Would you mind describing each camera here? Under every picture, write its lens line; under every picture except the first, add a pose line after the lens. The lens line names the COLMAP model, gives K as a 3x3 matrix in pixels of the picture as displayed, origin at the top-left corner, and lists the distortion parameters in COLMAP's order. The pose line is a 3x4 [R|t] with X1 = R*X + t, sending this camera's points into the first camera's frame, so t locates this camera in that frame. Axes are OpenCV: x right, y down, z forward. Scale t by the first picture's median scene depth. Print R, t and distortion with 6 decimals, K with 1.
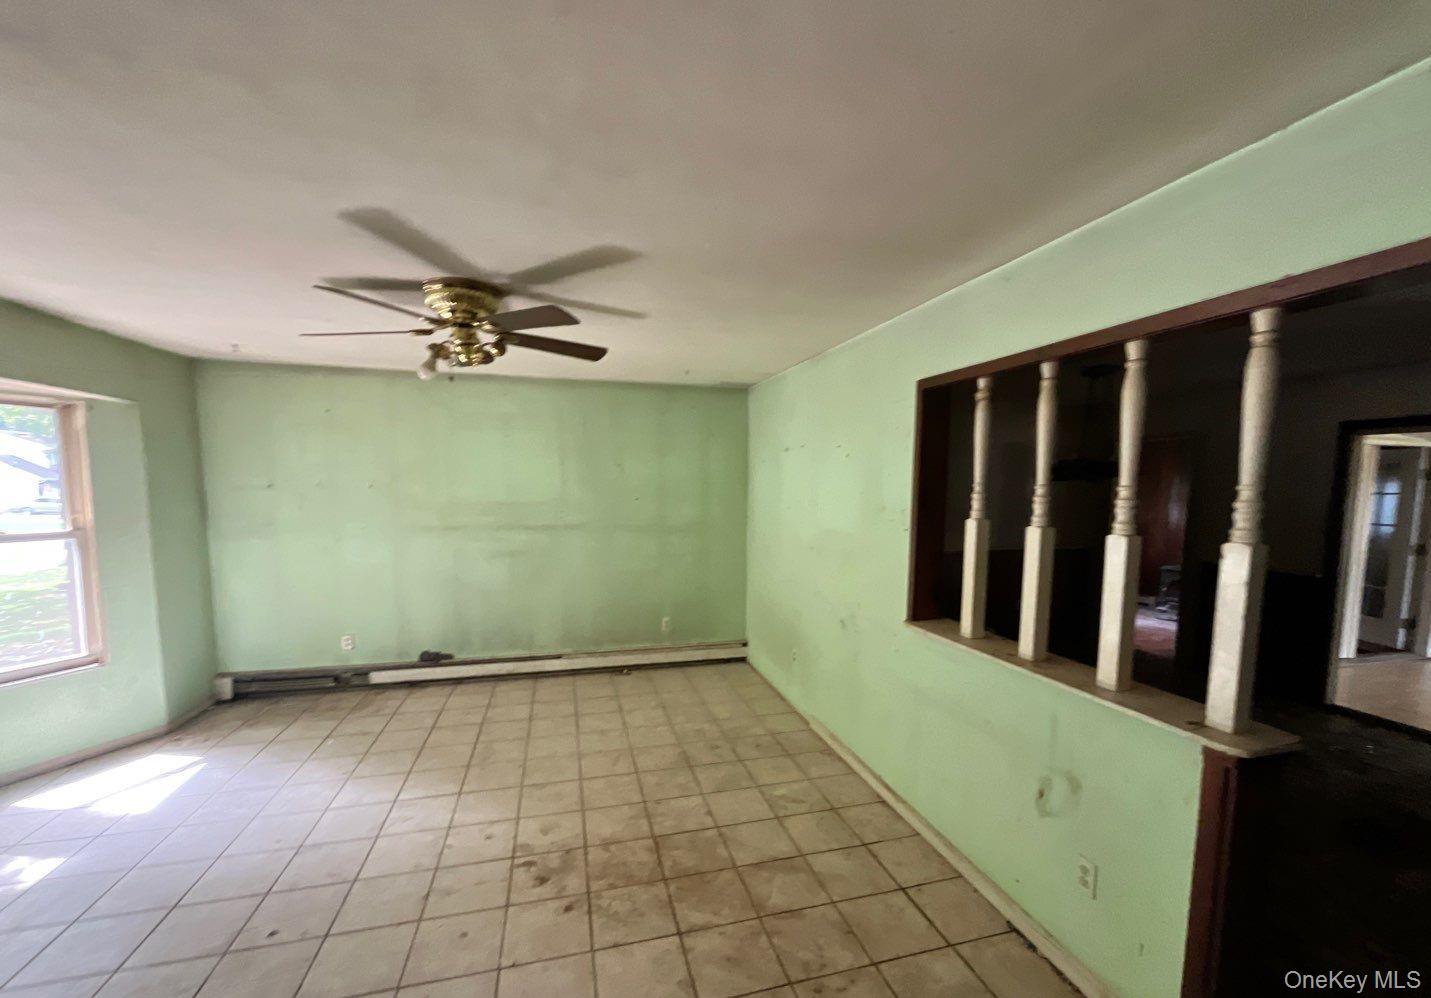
lens RADIAL K [[584.0, 0, 716.5], [0, 584.0, 496.0], [0, 0, 1]] dist [-0.002957, 0.000097]
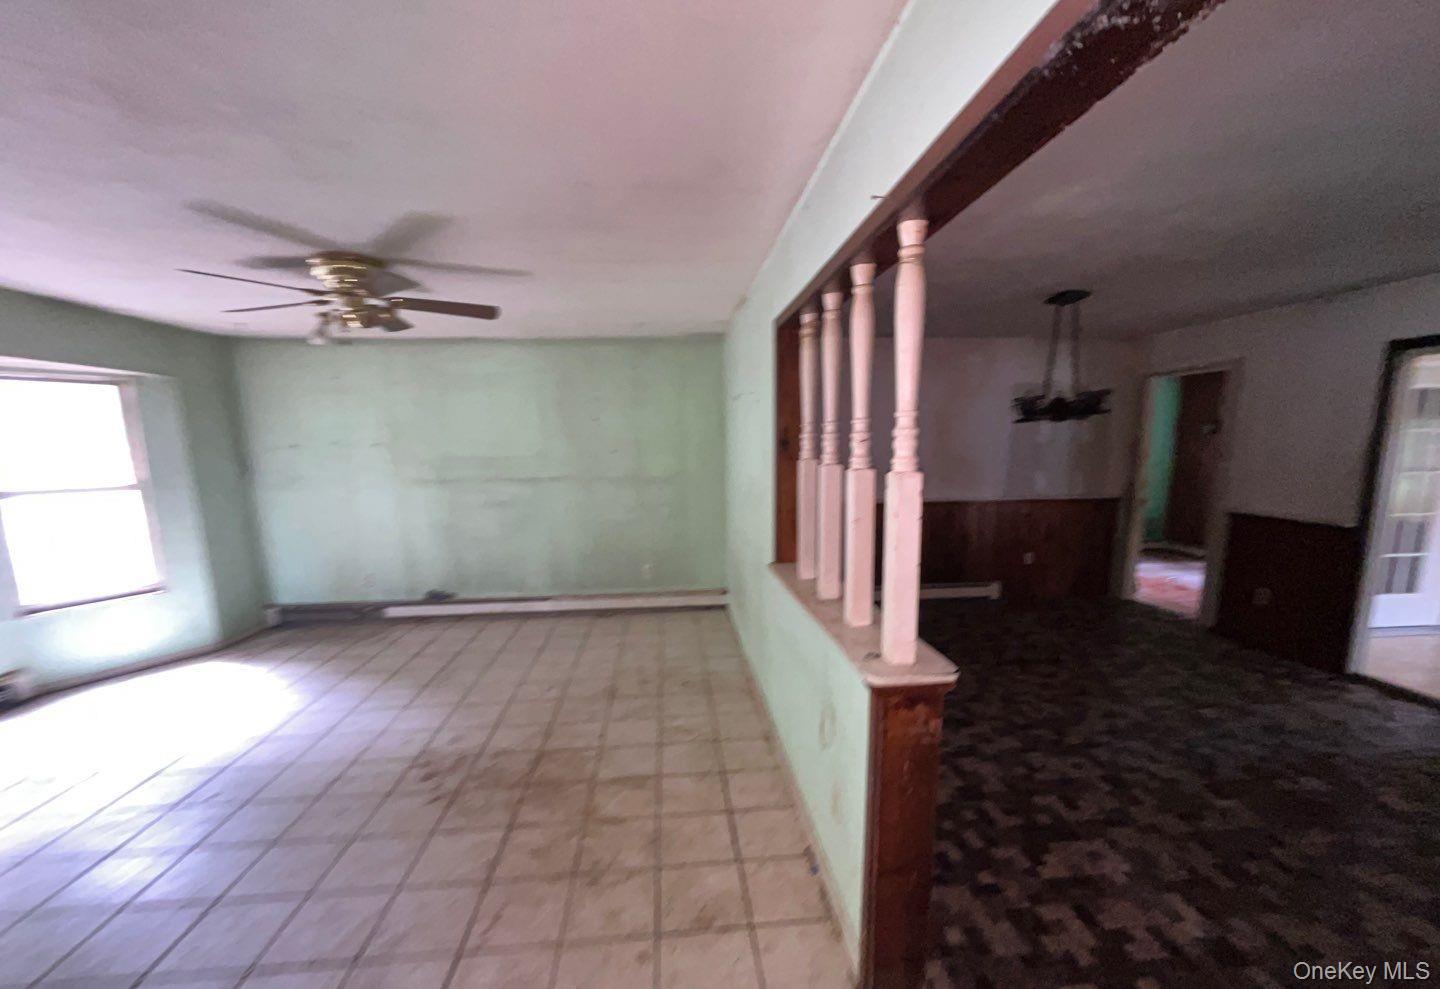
lens RADIAL K [[588.7, 0, 717.6], [0, 588.7, 491.9], [0, 0, 1]] dist [-0.002391, -0.000334]
pose [[0.984706, -0.007222, -0.174075, 0.268573], [0.018487, 0.997831, 0.063177, 0.016545], [0.173242, -0.065429, 0.982704, -0.006426]]
